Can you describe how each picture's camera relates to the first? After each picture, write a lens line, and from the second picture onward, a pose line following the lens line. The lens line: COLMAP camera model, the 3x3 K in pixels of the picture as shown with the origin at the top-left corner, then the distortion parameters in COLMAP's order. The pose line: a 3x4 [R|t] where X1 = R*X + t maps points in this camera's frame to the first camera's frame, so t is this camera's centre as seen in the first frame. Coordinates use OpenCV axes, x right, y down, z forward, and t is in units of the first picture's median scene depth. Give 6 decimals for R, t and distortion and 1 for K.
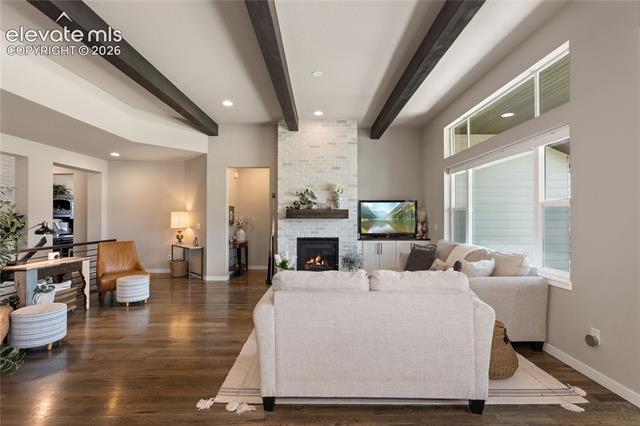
lens RADIAL K [[297.7, 0, 321.3], [0, 297.7, 214.3], [0, 0, 1]] dist [0.009753, -0.000864]
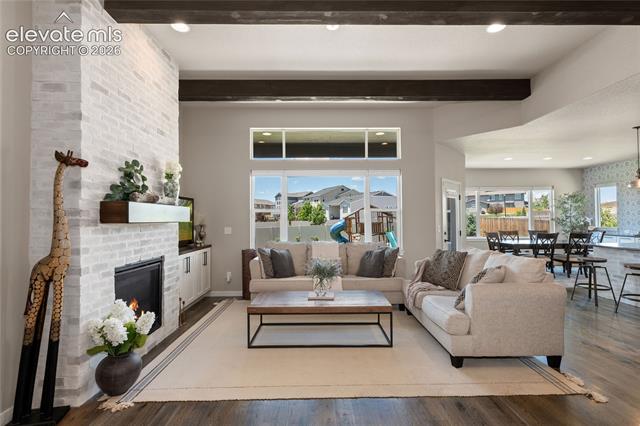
lens RADIAL K [[297.7, 0, 321.7], [0, 297.7, 212.4], [0, 0, 1]] dist [0.009753, -0.000864]
pose [[-0.006624, 0.021632, 0.999744, -0.516109], [0.002277, 0.999764, -0.021618, 0.008626], [-0.999975, 0.002134, -0.006672, 0.705289]]
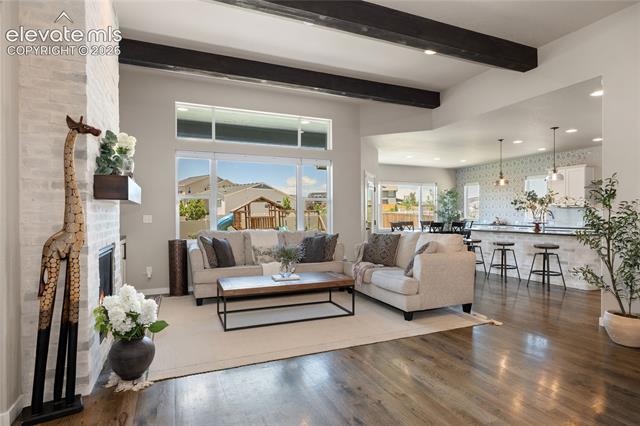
lens RADIAL K [[345.6, 0, 319.2], [0, 345.6, 214.3], [0, 0, 1]] dist [0.008072, -0.001339]
pose [[-0.383586, 0.002608, 0.923501, -0.603607], [-0.001772, 0.999992, -0.003560, 0.033065], [-0.923503, -0.003002, -0.383579, 0.906551]]
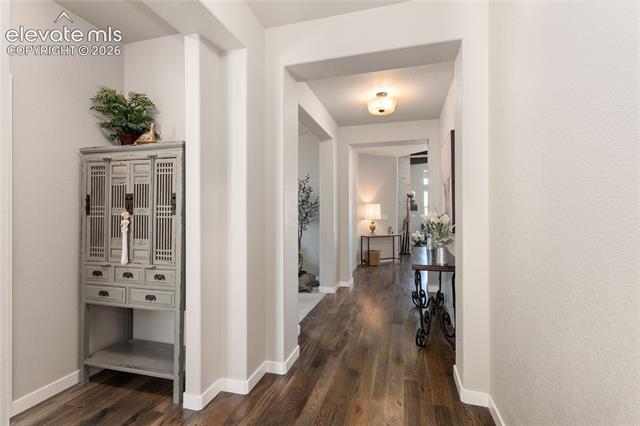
lens RADIAL K [[297.7, 0, 320.9], [0, 297.7, 212.5], [0, 0, 1]] dist [0.009753, -0.000864]
pose [[0.274727, 0.006472, 0.961500, -1.787883], [-0.006918, 0.999965, -0.004754, 0.032413], [-0.961497, -0.005346, 0.274762, 1.017602]]
